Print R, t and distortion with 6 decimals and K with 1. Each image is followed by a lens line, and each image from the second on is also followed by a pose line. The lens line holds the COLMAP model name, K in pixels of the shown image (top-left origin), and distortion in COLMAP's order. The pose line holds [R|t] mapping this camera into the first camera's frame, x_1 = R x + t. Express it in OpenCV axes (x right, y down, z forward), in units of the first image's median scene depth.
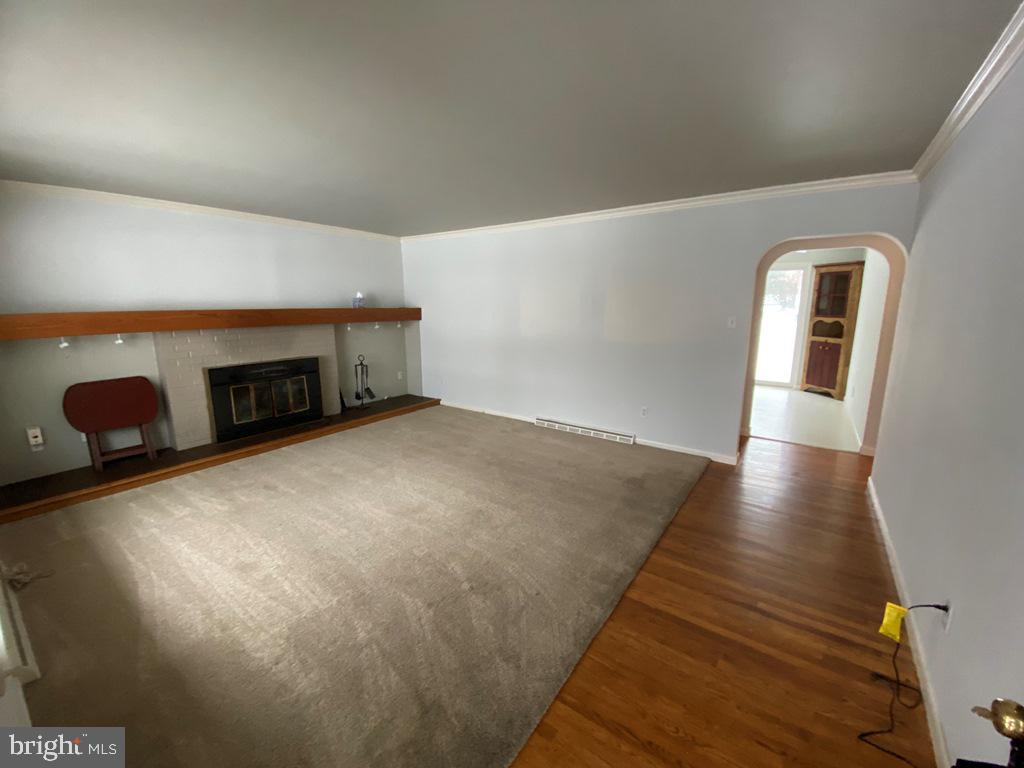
lens RADIAL K [[416.5, 0, 510.8], [0, 416.5, 381.9], [0, 0, 1]] dist [0.000493, -0.000228]
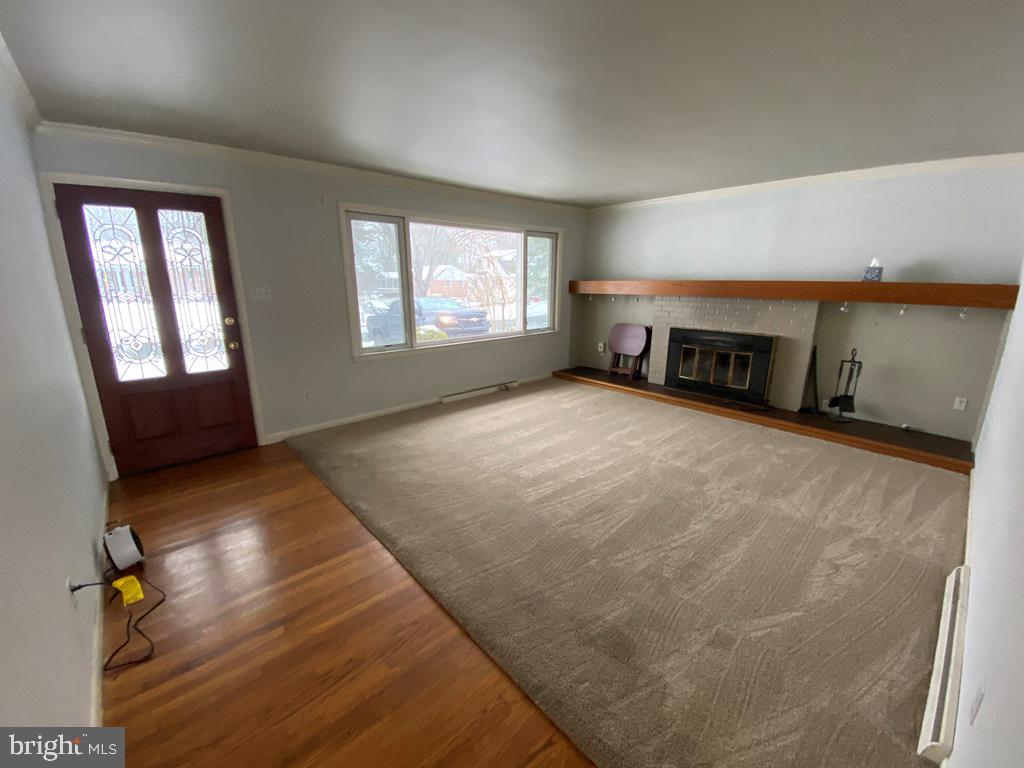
lens RADIAL K [[416.5, 0, 510.8], [0, 416.5, 381.9], [0, 0, 1]] dist [0.000493, -0.000228]
pose [[-0.226681, 0.240563, -0.943793, 0.583812], [-0.180537, 0.941846, 0.283428, -0.136205], [0.957090, 0.234638, -0.170068, 0.732282]]
